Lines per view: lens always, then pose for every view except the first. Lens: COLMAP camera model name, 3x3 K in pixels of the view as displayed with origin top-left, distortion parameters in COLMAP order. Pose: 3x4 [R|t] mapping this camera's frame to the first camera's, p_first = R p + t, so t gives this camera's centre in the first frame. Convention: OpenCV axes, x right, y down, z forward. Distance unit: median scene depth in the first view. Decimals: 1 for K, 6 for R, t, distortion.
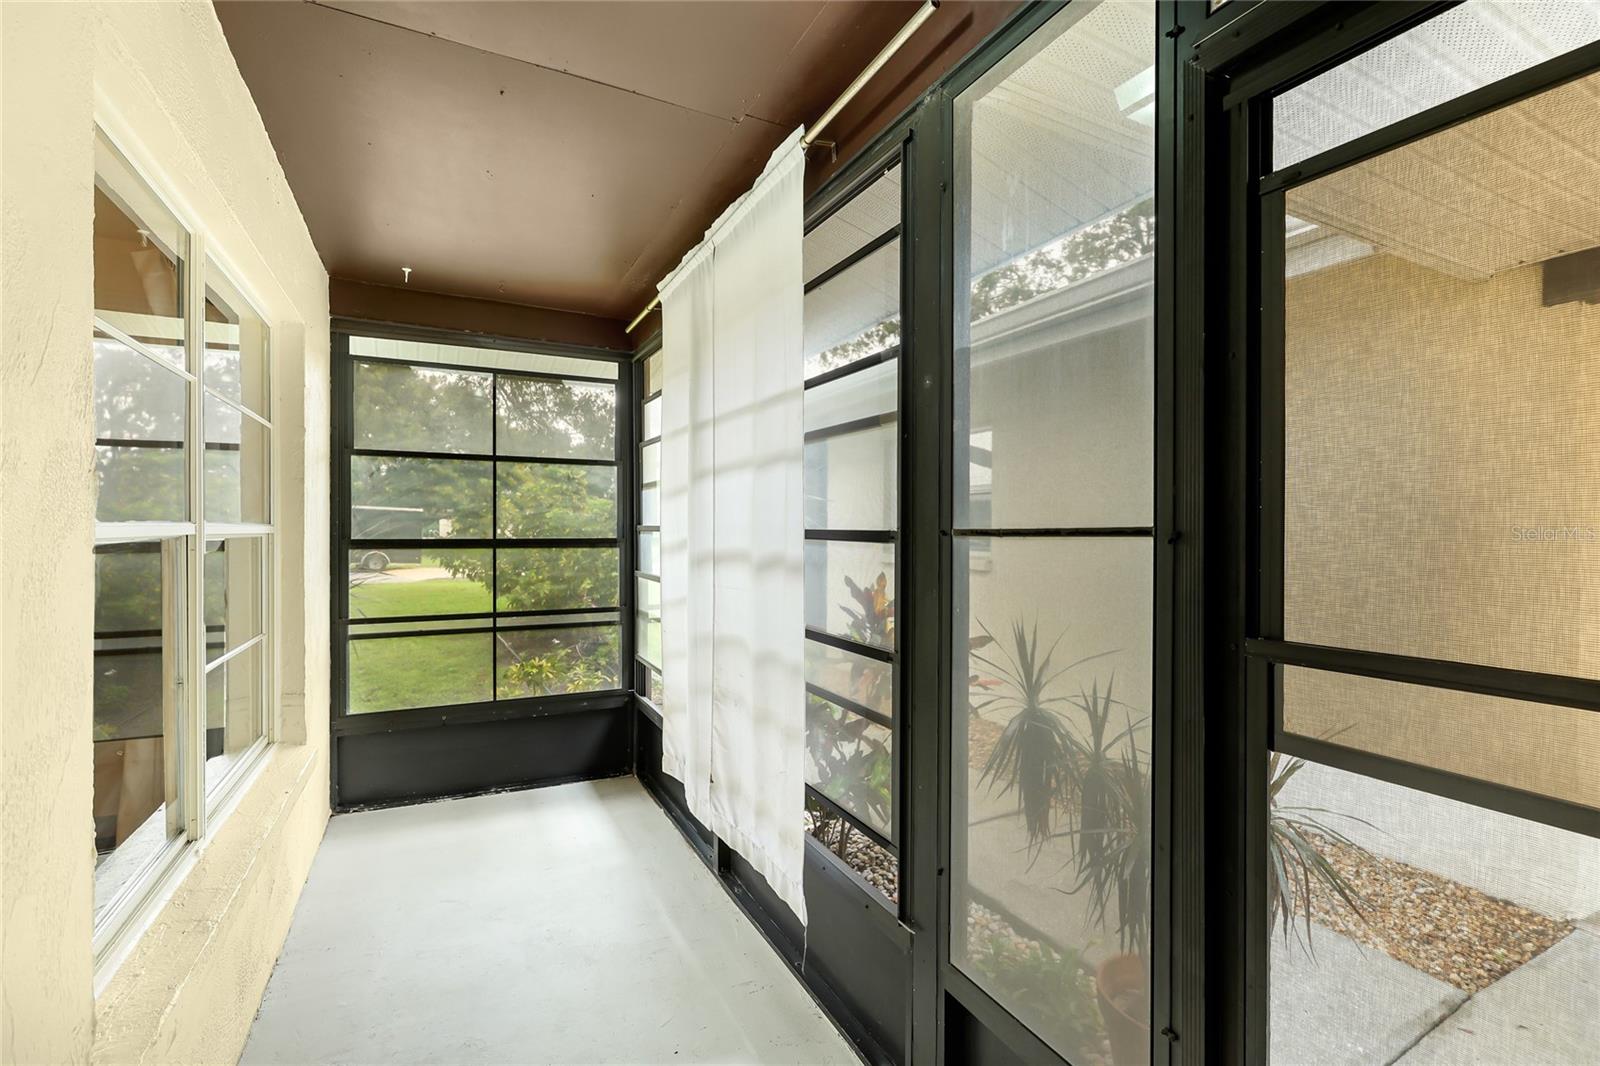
lens RADIAL K [[718.9, 0, 798.8], [0, 718.9, 533.4], [0, 0, 1]] dist [-0.000106, 0.000197]
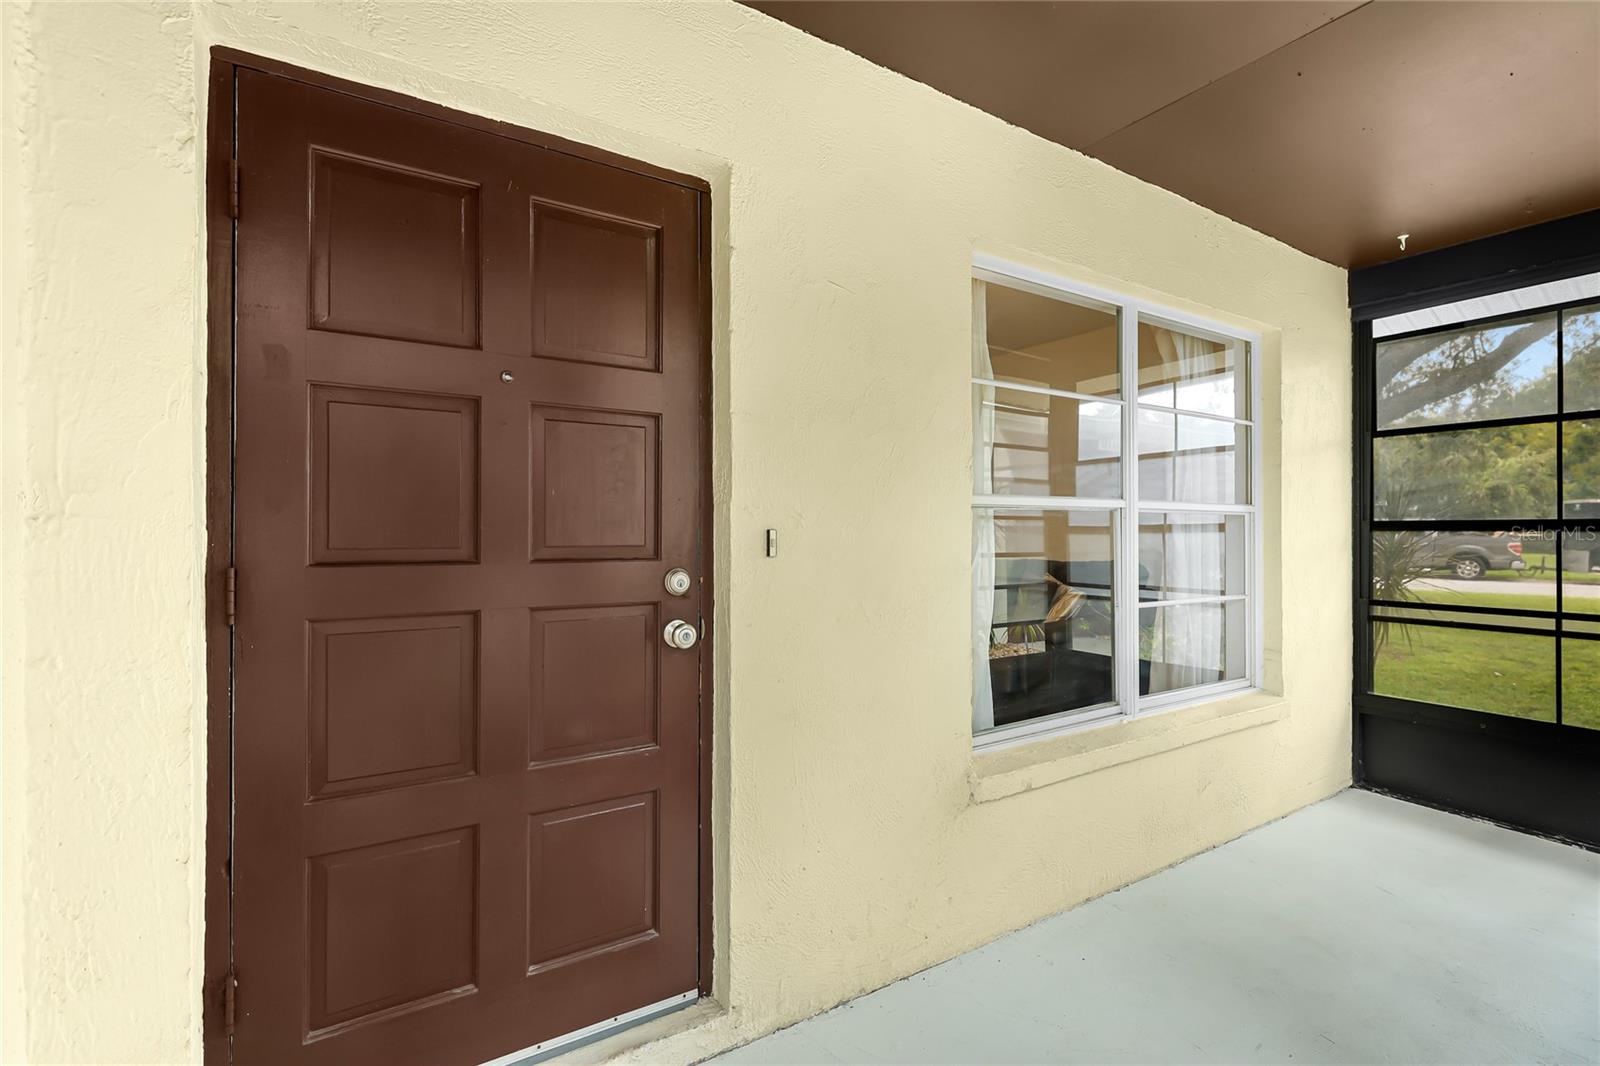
lens RADIAL K [[718.9, 0, 793.5], [0, 718.9, 528.9], [0, 0, 1]] dist [-0.000106, 0.000197]
pose [[0.095400, -0.002683, -0.995435, 0.299331], [-0.006337, 0.999974, -0.003303, 0.027901], [0.995419, 0.006623, 0.095380, 0.091215]]
